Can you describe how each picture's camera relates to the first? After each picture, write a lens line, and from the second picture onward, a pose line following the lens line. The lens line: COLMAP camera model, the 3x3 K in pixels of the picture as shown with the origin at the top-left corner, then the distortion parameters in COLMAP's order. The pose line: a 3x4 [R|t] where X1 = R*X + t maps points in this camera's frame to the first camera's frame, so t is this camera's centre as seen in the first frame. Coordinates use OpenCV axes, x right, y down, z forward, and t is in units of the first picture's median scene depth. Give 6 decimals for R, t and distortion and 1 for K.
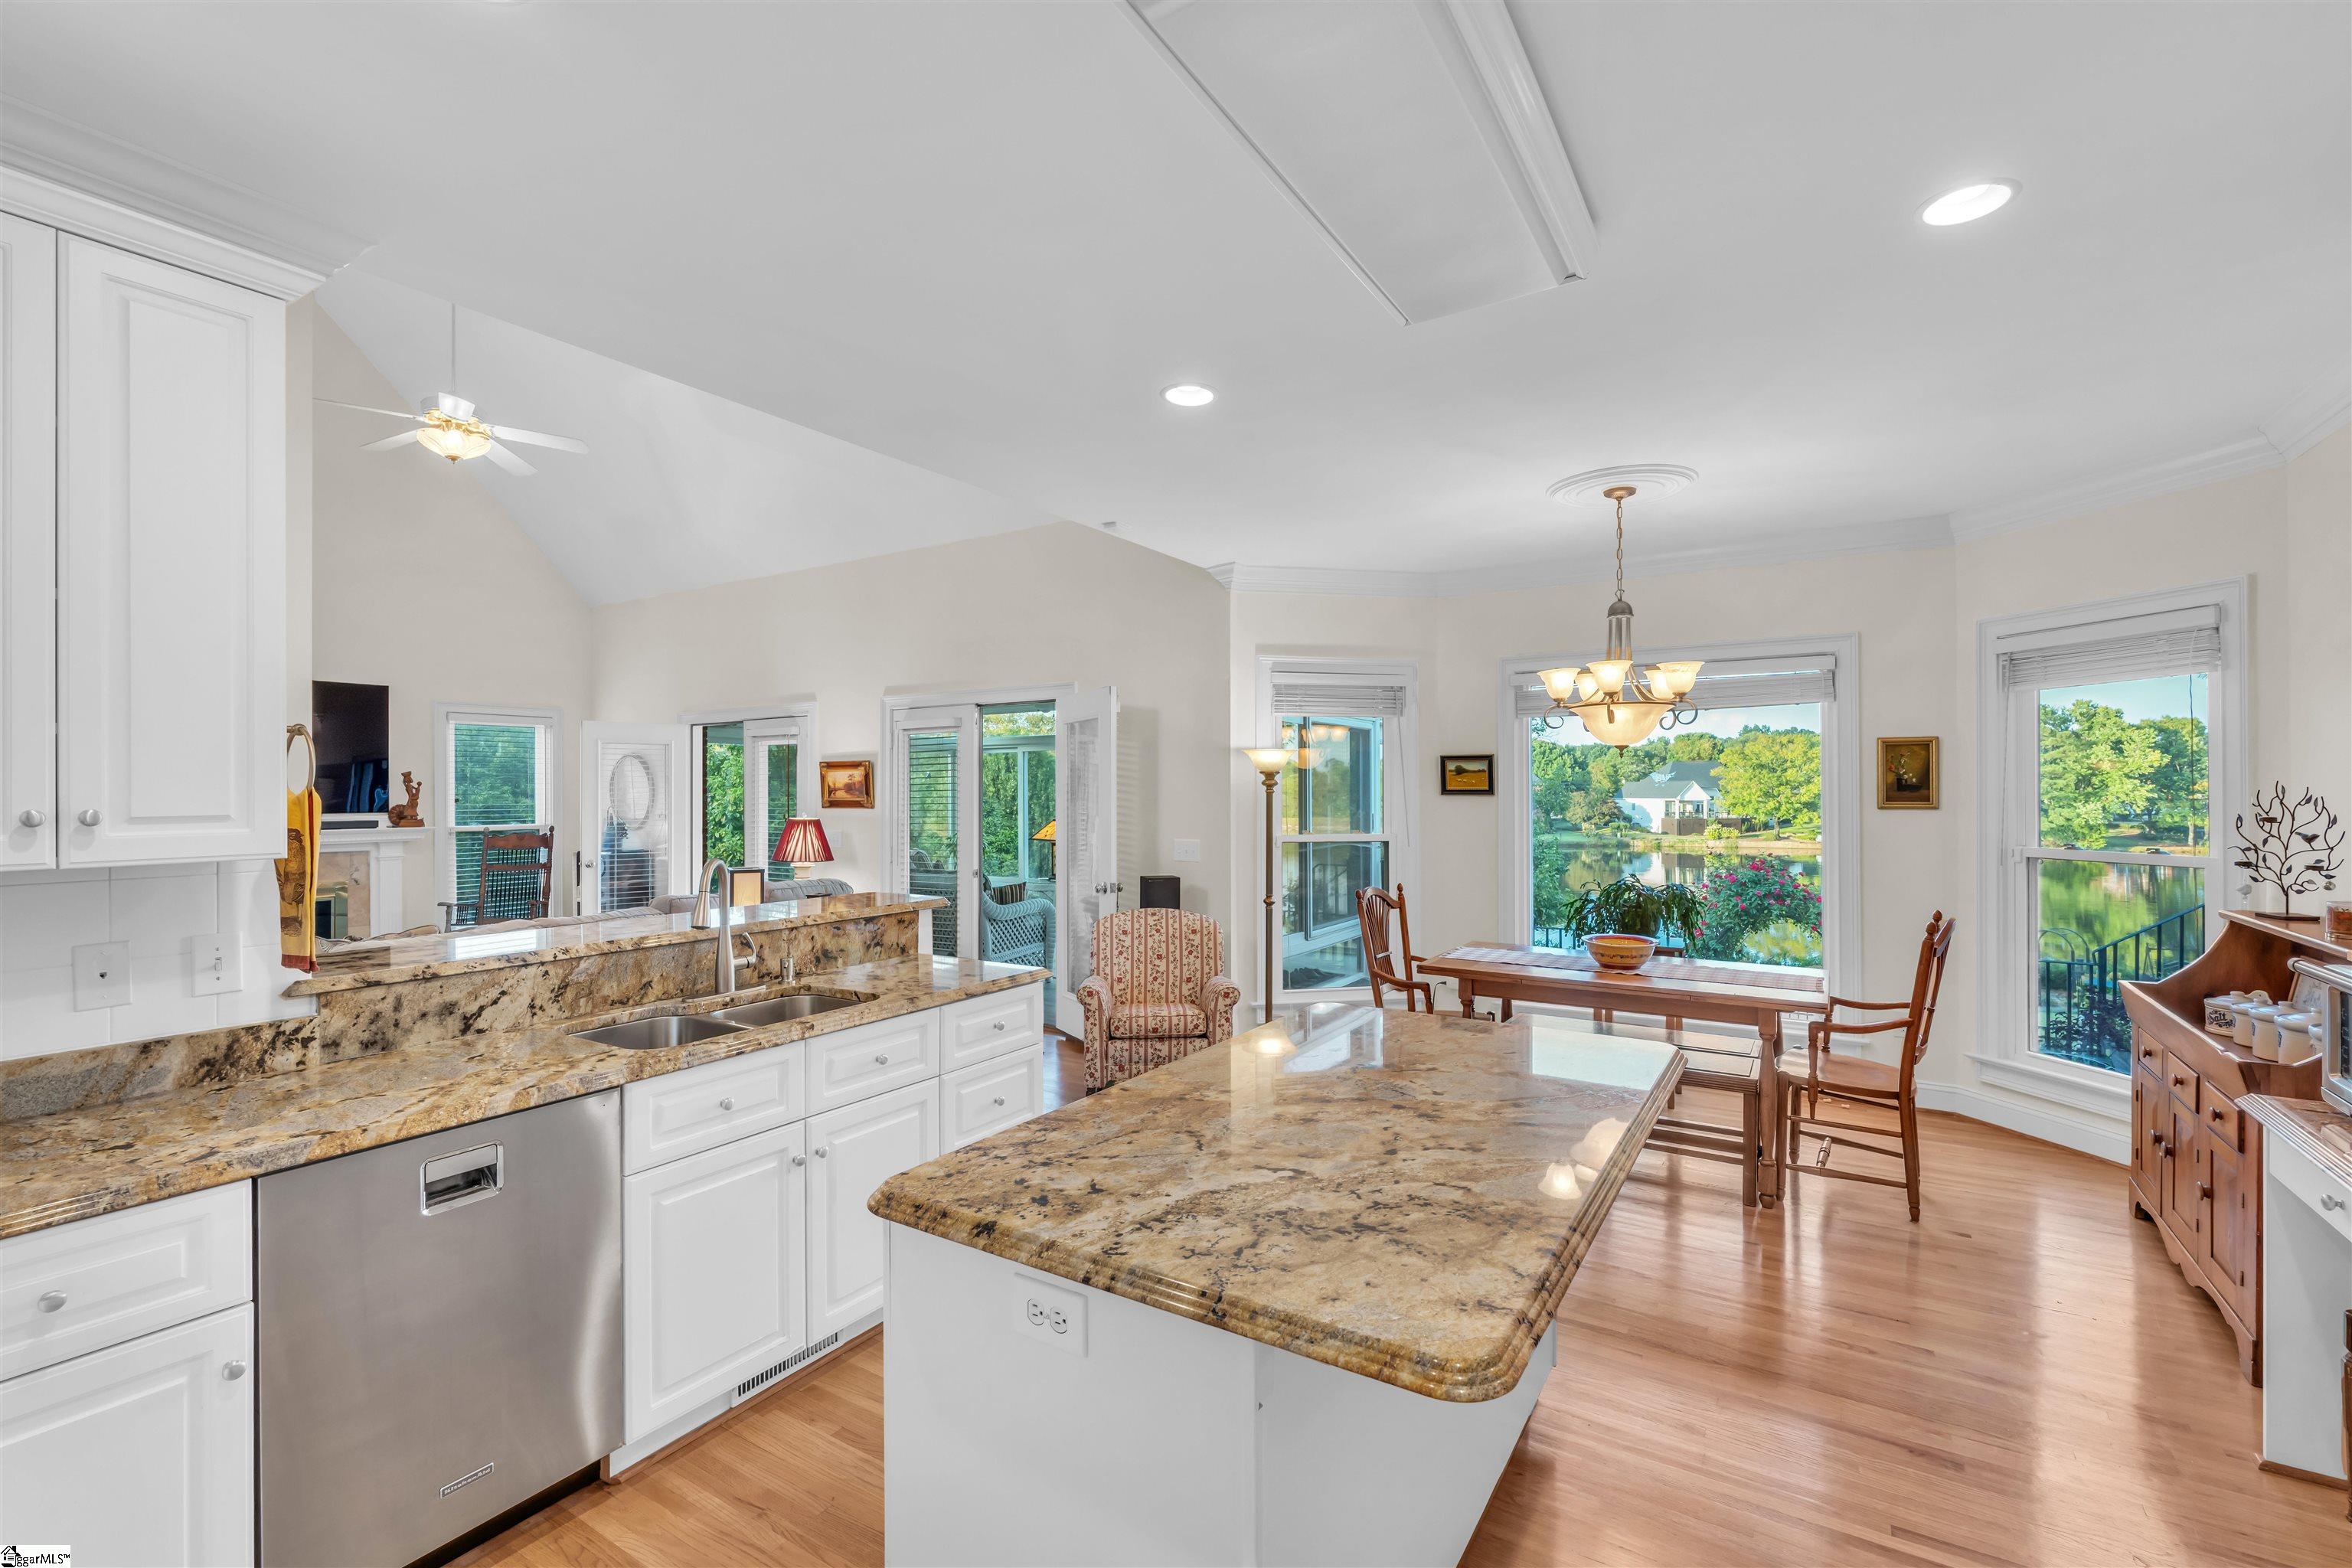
lens RADIAL K [[1030.1, 0, 1172.1], [0, 1030.1, 781.9], [0, 0, 1]] dist [-0.007169, 0.000640]
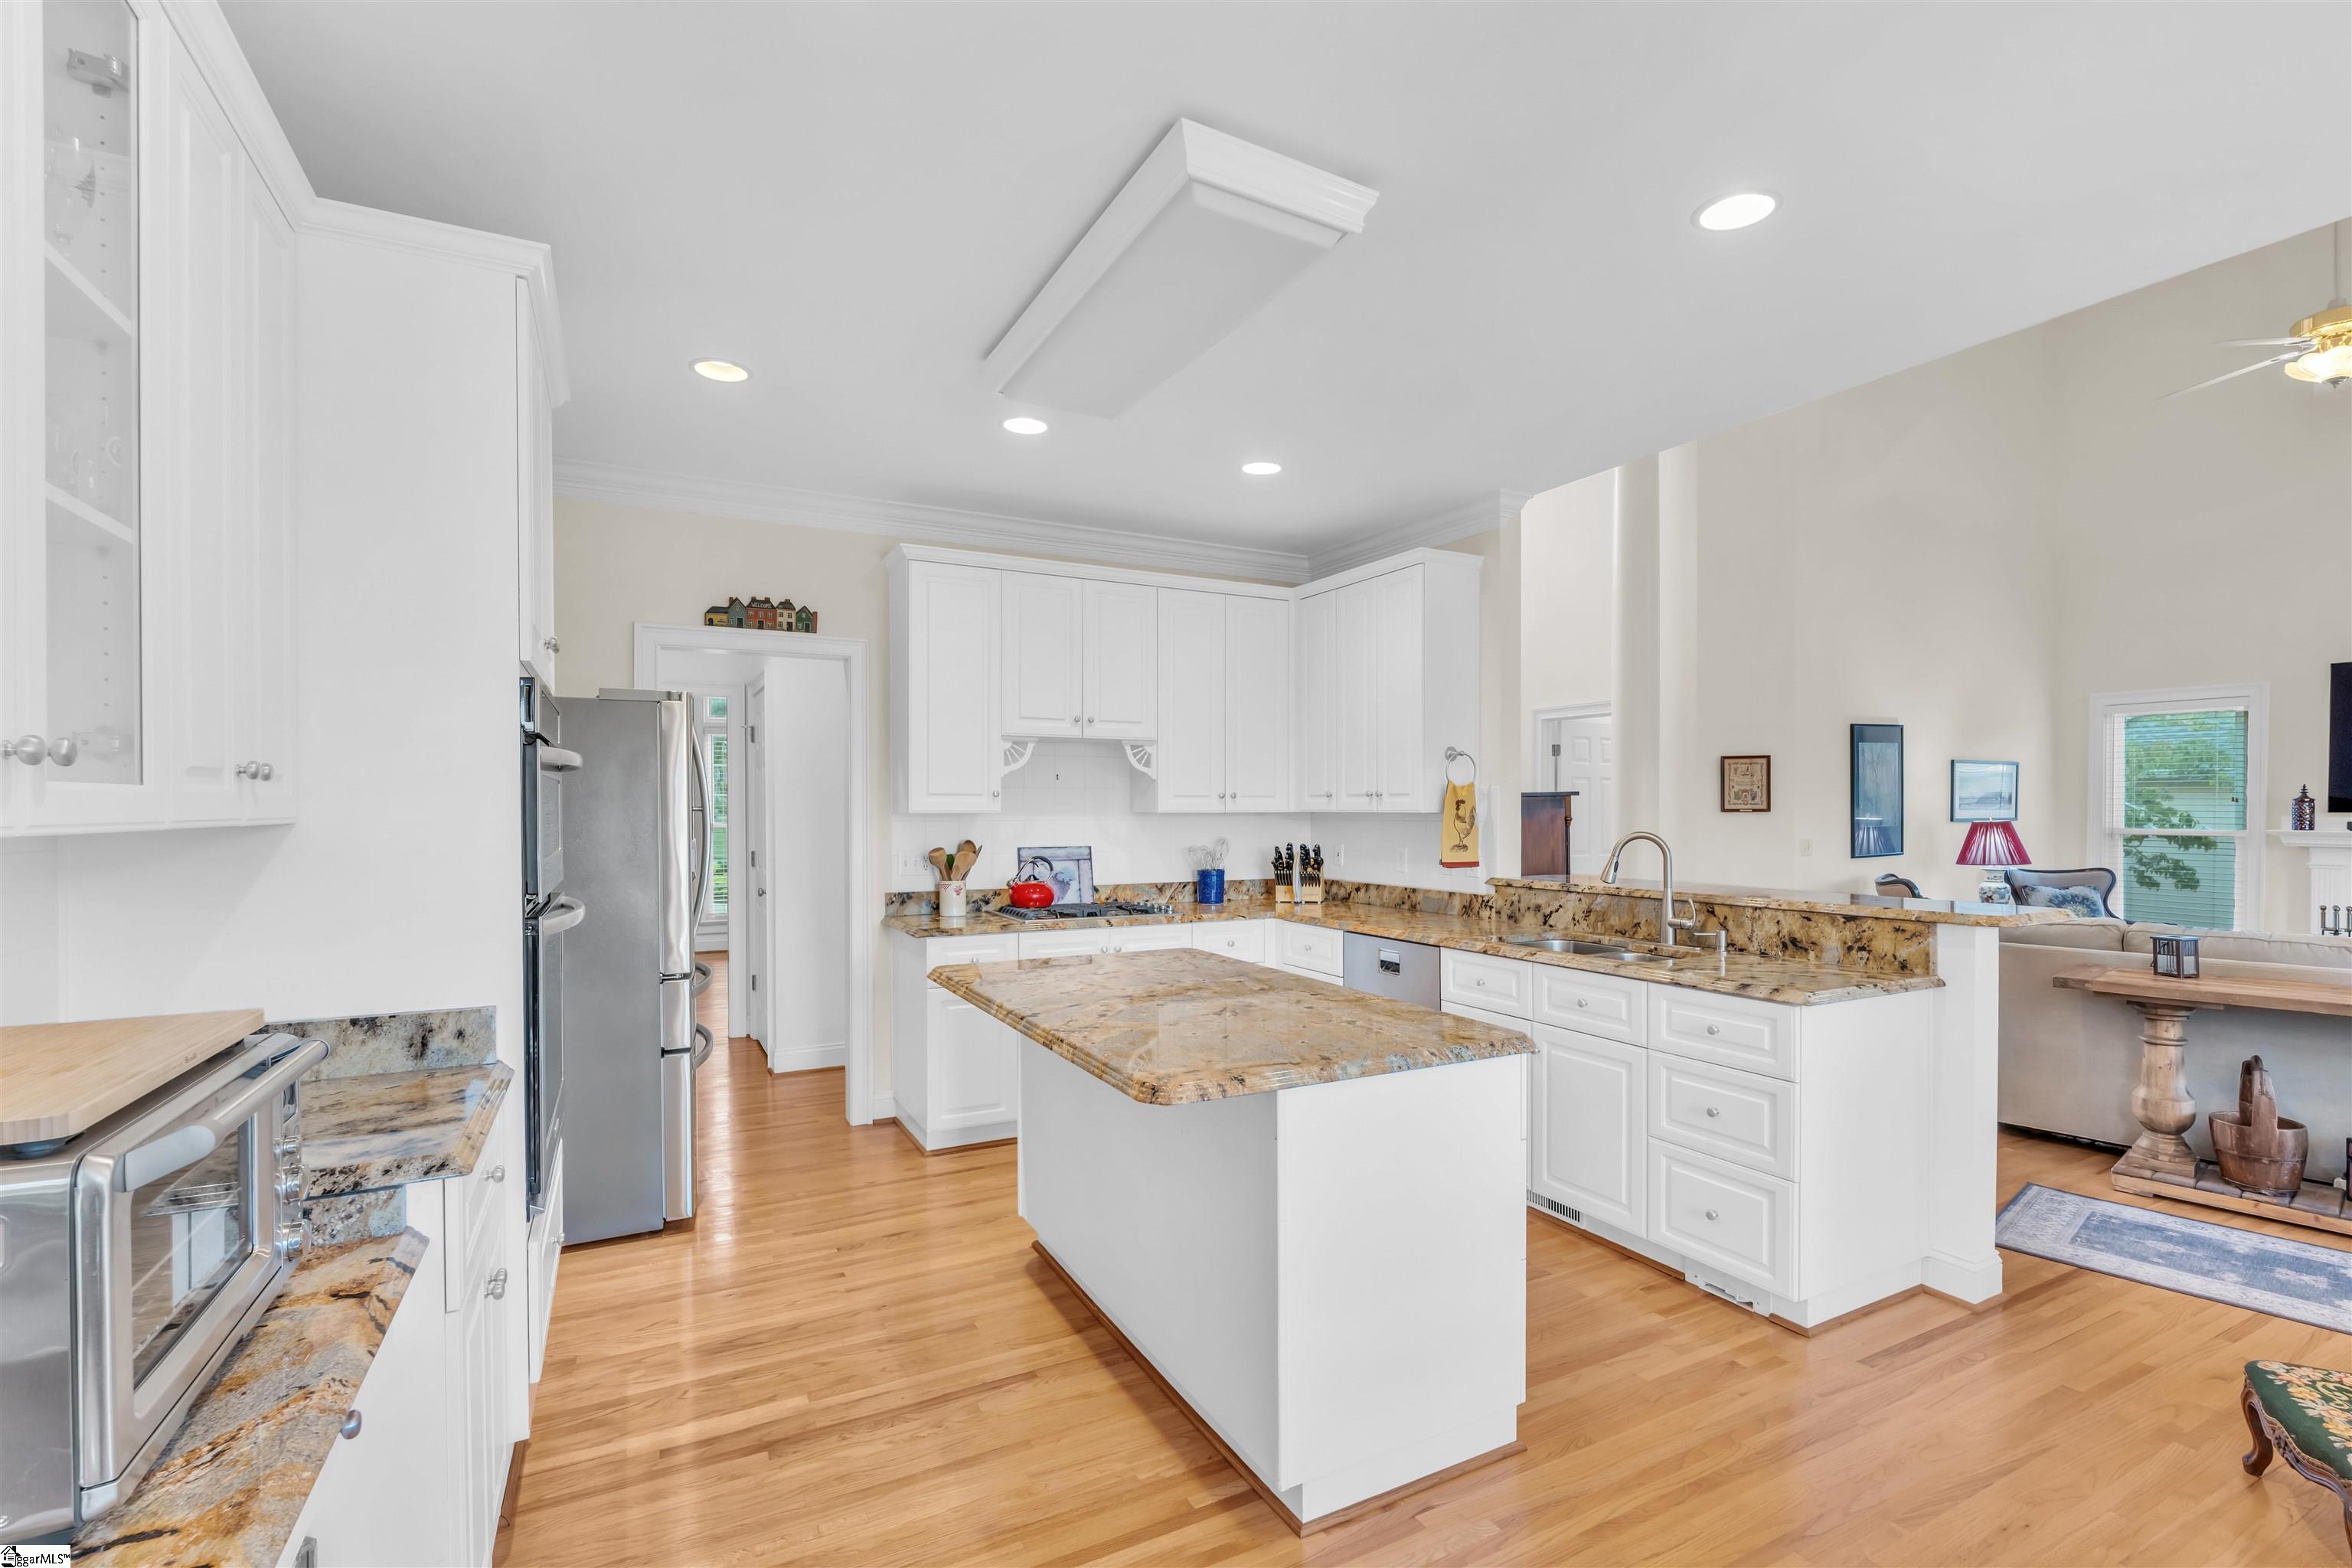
lens RADIAL K [[1030.1, 0, 1177.7], [0, 1030.1, 826.0], [0, 0, 1]] dist [-0.007169, 0.000640]
pose [[-0.496347, 0.021964, -0.867846, 0.830634], [0.009784, 0.999758, 0.019706, 0.033227], [0.868069, 0.001290, -0.496442, 1.015392]]
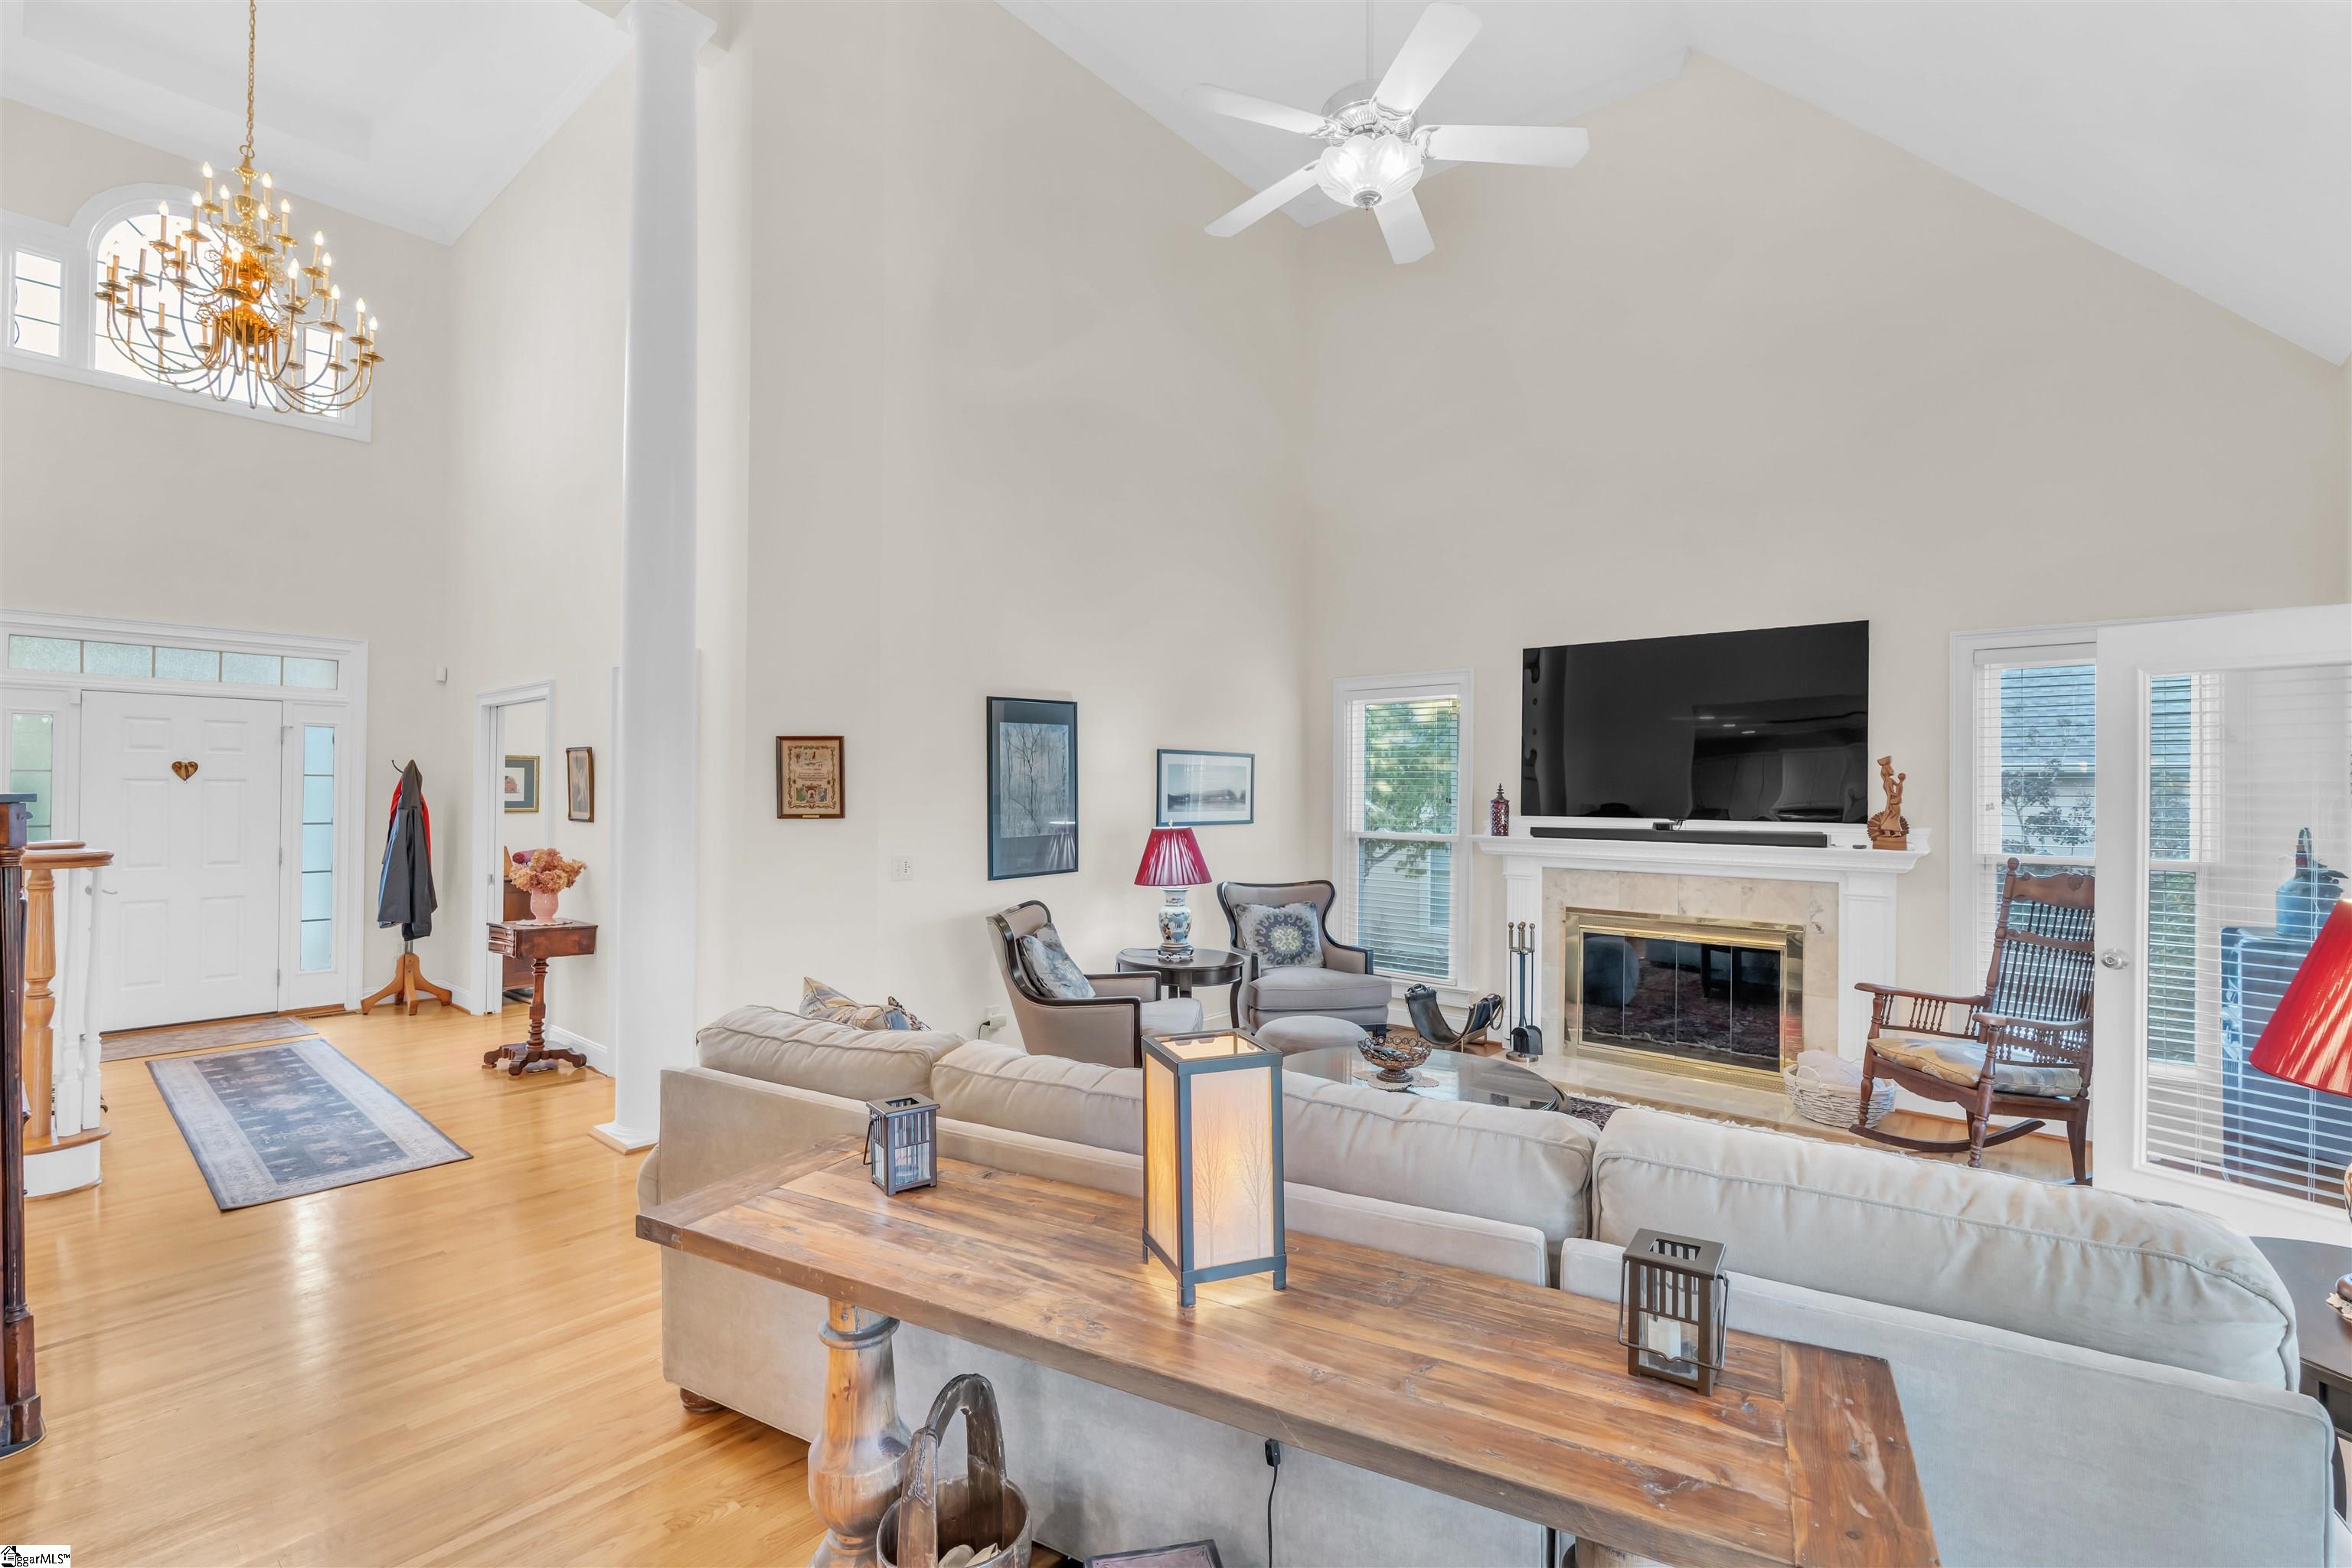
lens RADIAL K [[1030.1, 0, 1155.9], [0, 1030.1, 788.8], [0, 0, 1]] dist [-0.007169, 0.000640]
pose [[-0.147399, 0.001412, -0.989076, -0.212608], [0.003504, 0.999993, 0.000906, 0.016697], [0.989071, -0.003333, -0.147403, 1.647682]]
